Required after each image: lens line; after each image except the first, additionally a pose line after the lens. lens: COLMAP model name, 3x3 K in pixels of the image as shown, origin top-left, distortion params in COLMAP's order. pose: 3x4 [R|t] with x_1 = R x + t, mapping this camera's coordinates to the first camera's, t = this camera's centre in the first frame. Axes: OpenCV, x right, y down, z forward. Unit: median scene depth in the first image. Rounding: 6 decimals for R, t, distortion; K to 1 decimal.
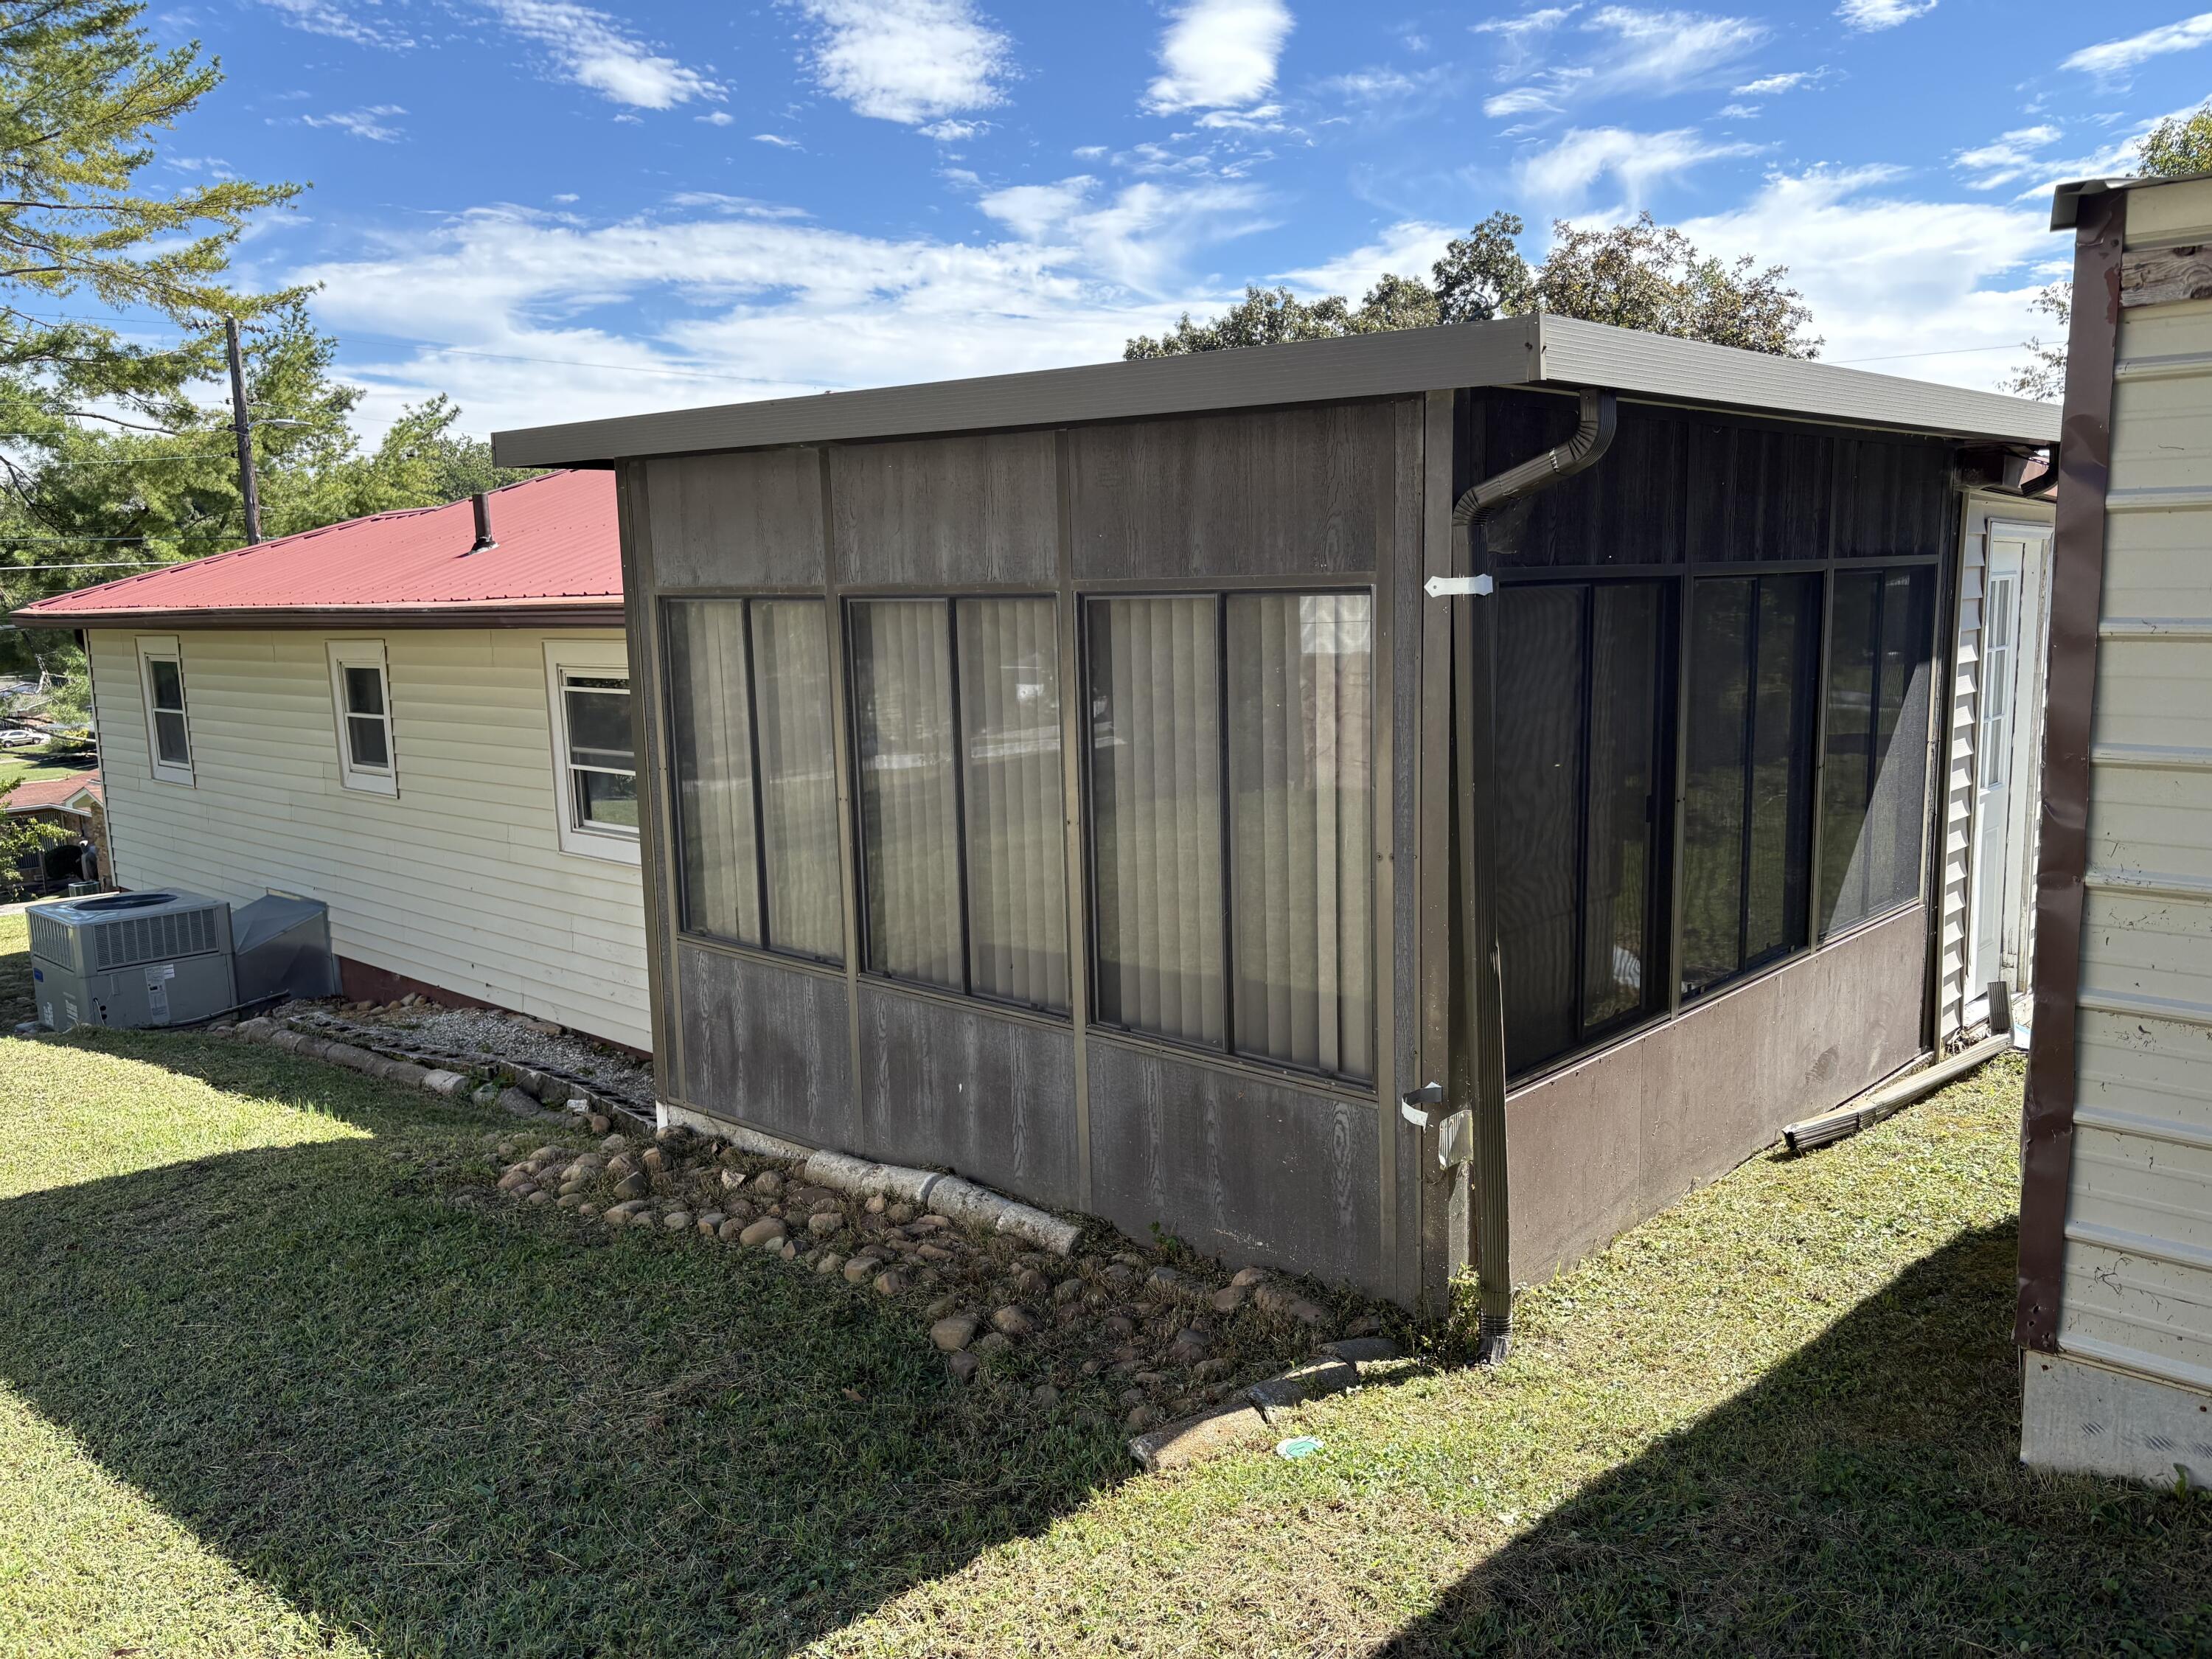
lens RADIAL K [[1658.5, 0, 1106.0], [0, 1658.5, 829.5], [0, 0, 1]] dist [0.060521, -0.084591]
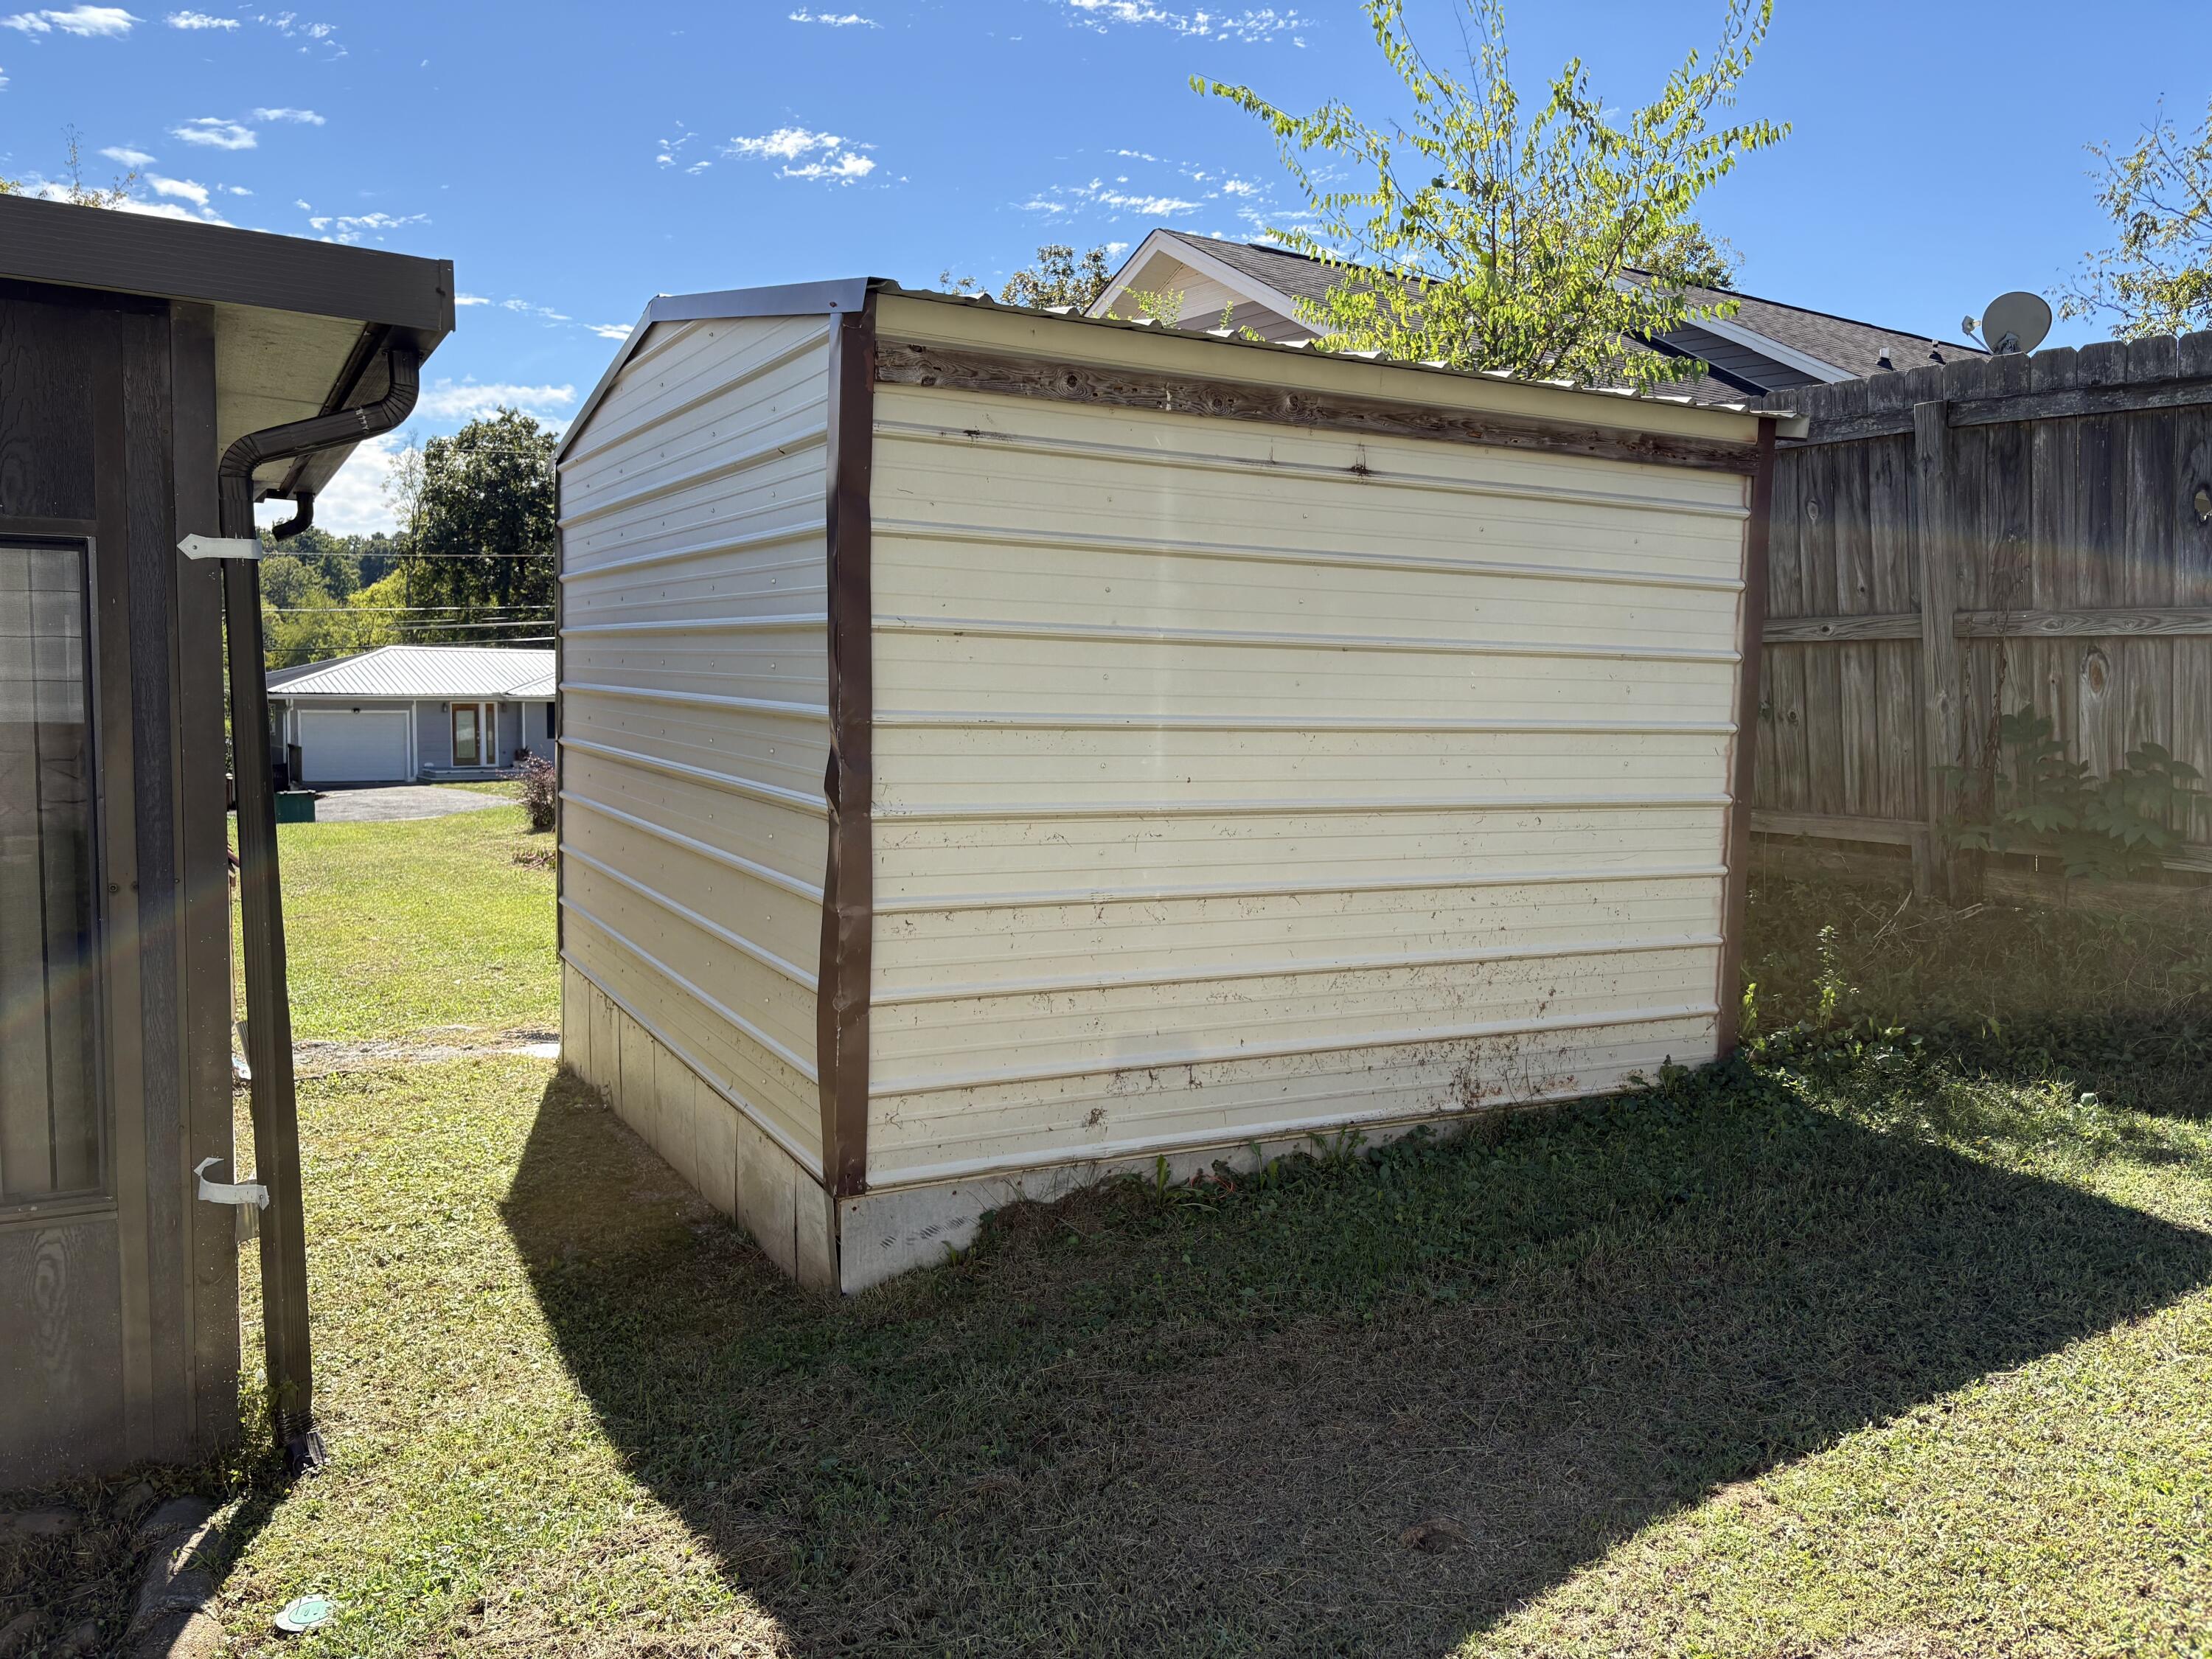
lens RADIAL K [[1658.5, 0, 1106.0], [0, 1658.5, 829.5], [0, 0, 1]] dist [0.060521, -0.084591]
pose [[0.310160, -0.055048, 0.949089, -0.498669], [0.116163, 0.993036, 0.019635, 0.031610], [-0.943561, 0.104159, 0.314395, 0.357746]]
